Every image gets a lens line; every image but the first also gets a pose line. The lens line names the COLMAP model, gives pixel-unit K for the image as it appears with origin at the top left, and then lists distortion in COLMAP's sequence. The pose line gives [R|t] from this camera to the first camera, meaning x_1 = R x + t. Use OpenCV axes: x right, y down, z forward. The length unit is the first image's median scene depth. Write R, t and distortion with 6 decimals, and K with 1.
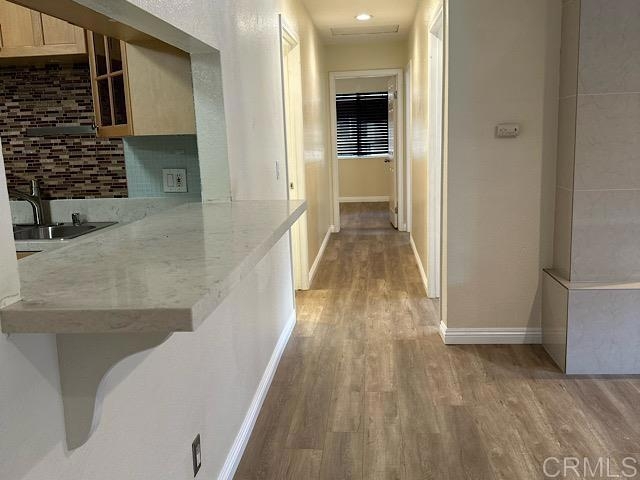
lens RADIAL K [[597.3, 0, 320.0], [0, 597.3, 240.0], [0, 0, 1]] dist [0.094974, -0.185149]
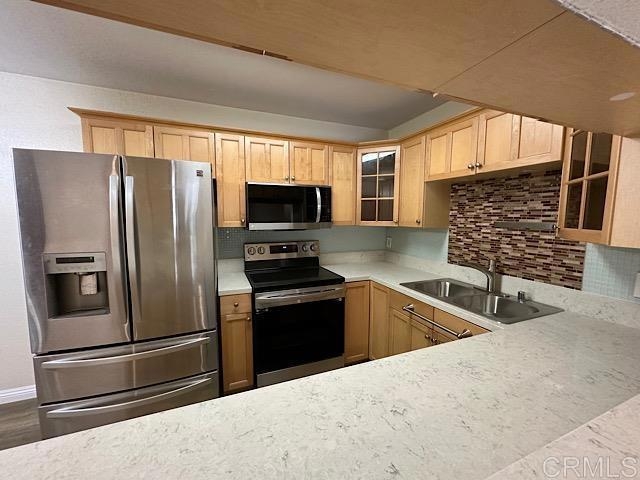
lens RADIAL K [[256.1, 0, 320.0], [0, 256.1, 240.0], [0, 0, 1]] dist [-0.000941, -0.000296]
pose [[0.451982, 0.123202, -0.883478, -0.139206], [-0.172612, 0.983776, 0.048882, -0.101493], [0.875167, 0.130405, 0.465916, 0.373833]]
